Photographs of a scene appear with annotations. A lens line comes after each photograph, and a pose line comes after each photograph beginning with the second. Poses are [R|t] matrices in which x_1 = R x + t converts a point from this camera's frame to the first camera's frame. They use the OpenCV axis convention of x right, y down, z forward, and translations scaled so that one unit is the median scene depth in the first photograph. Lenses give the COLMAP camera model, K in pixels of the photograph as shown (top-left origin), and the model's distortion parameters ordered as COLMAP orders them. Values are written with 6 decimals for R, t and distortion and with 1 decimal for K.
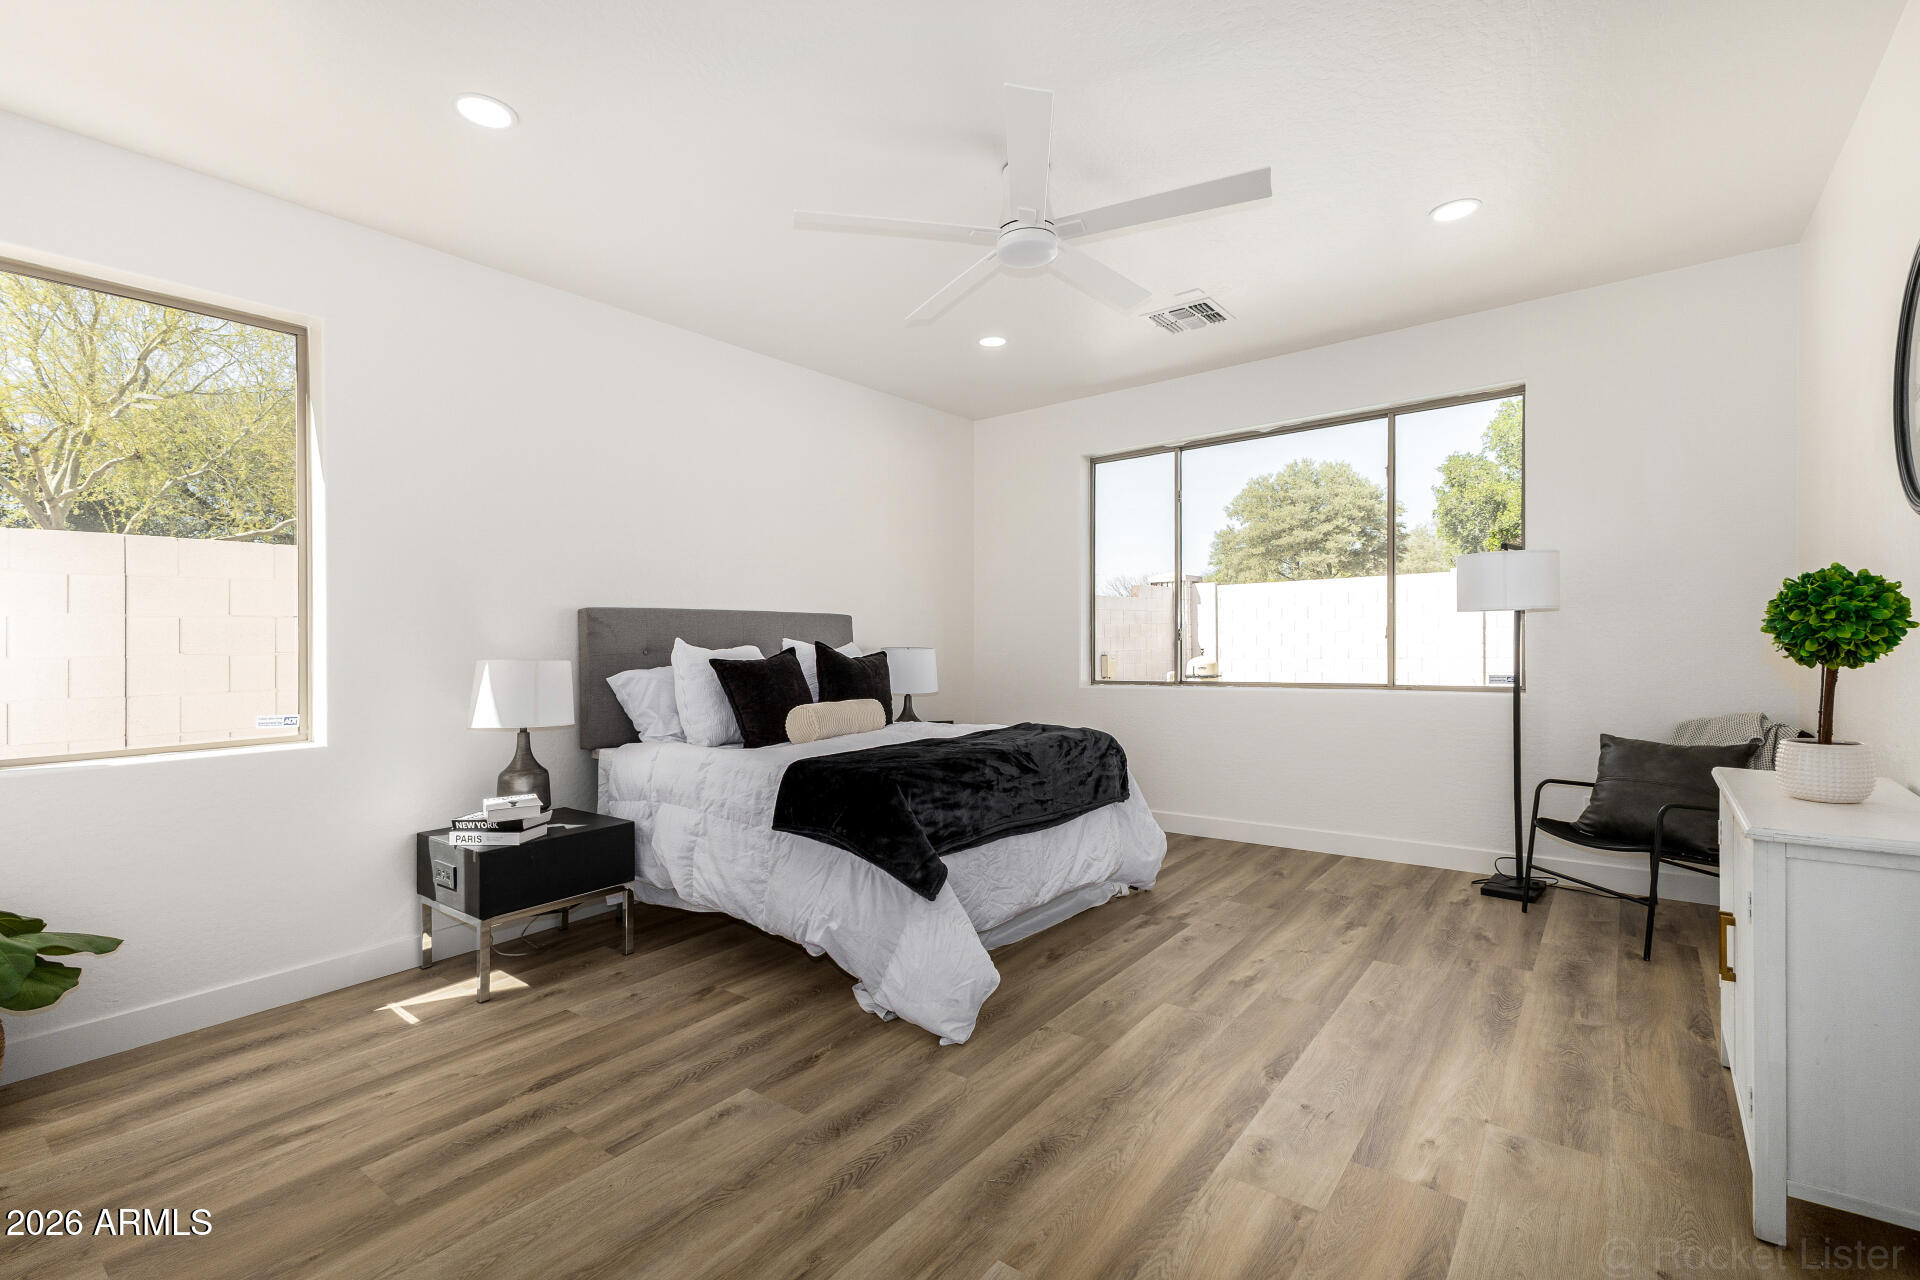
lens RADIAL K [[843.7, 0, 960.0], [0, 843.7, 640.0], [0, 0, 1]] dist [0.021296, -0.000103]
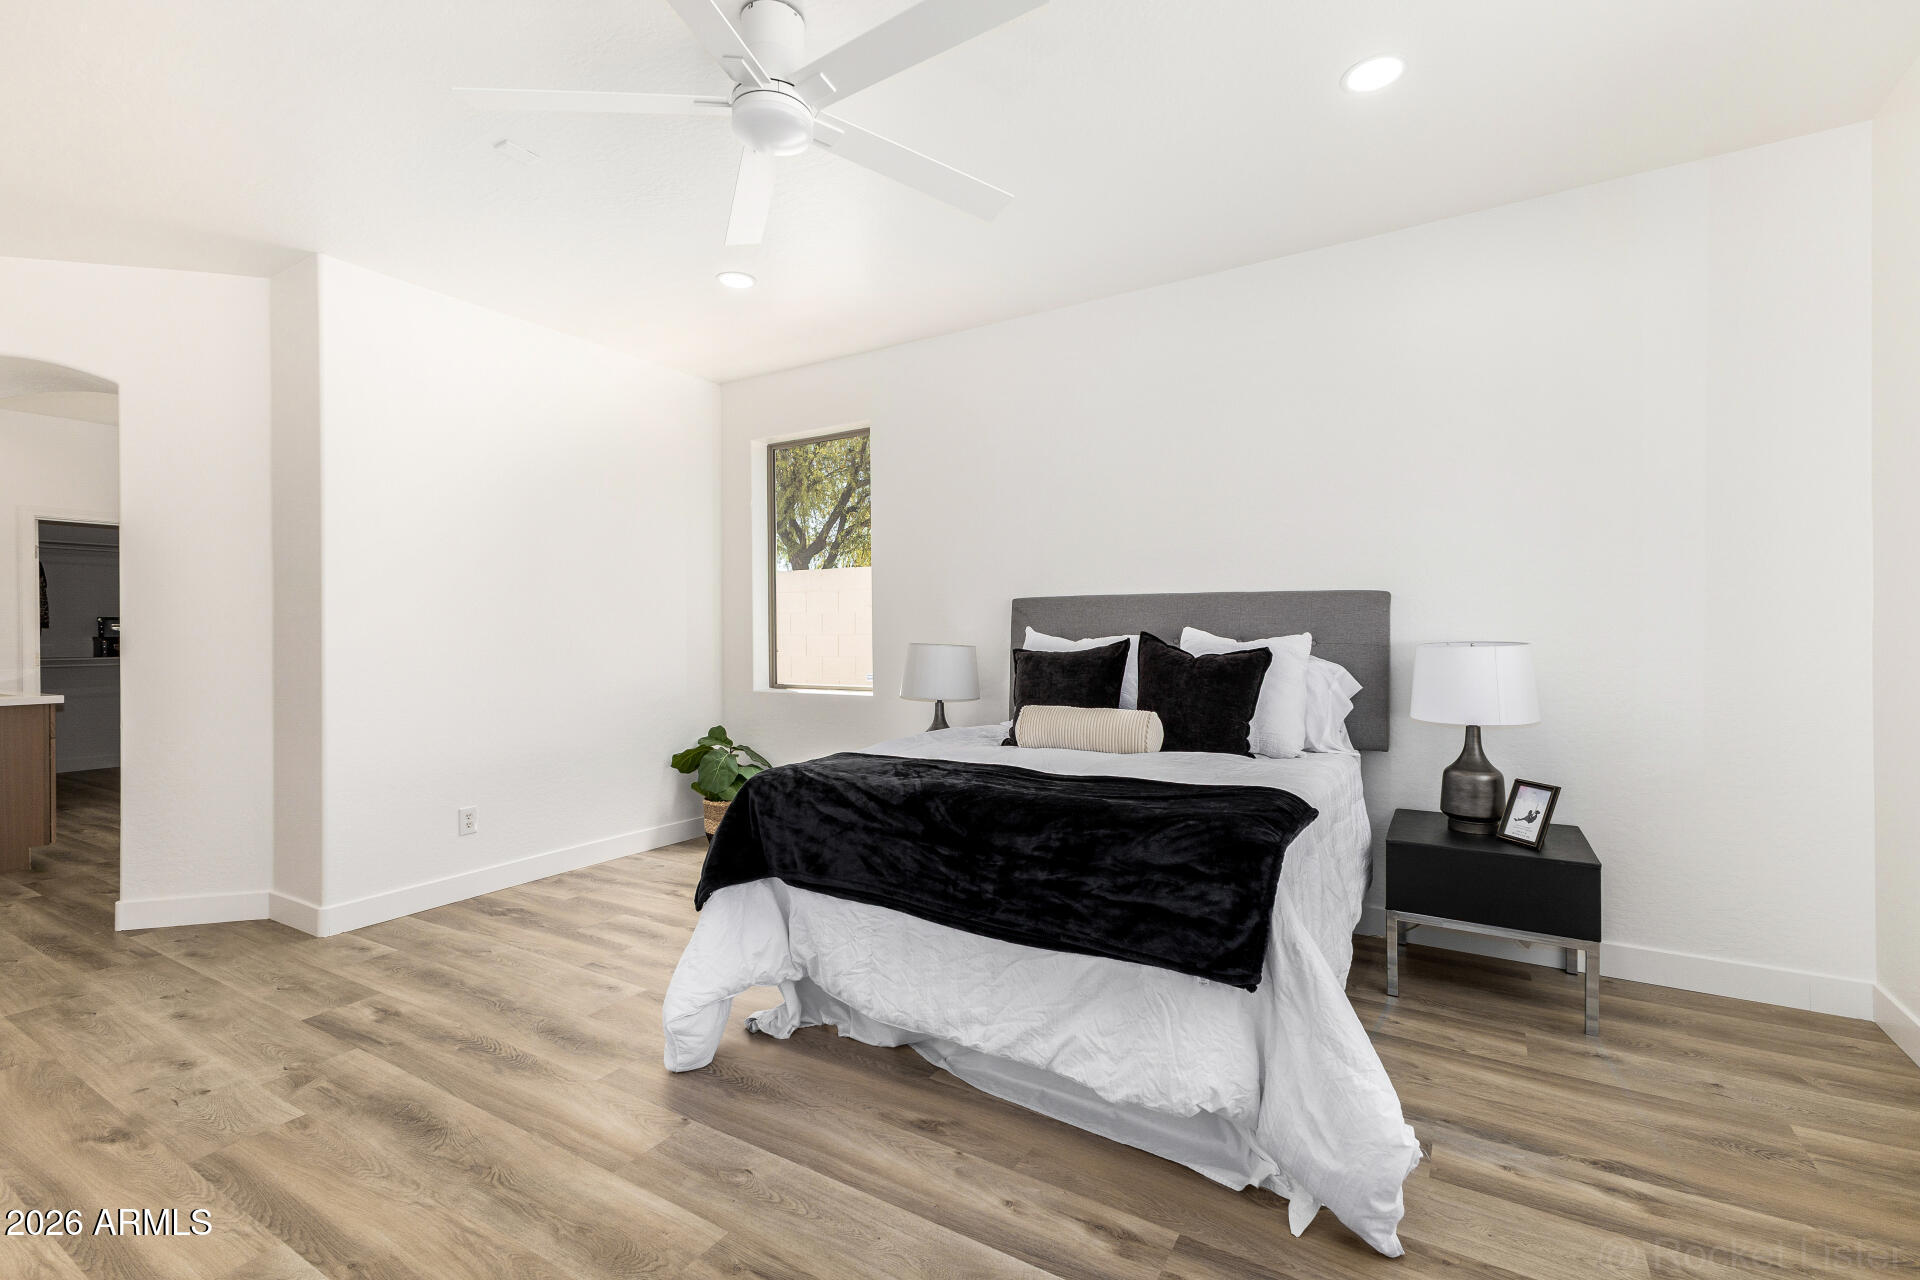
lens RADIAL K [[843.7, 0, 960.0], [0, 843.7, 640.0], [0, 0, 1]] dist [0.021296, -0.000103]
pose [[0.127772, 0.021572, -0.991569, 0.806874], [-0.007921, 0.999754, 0.020730, -0.006693], [0.991772, 0.005205, 0.127912, 1.021740]]
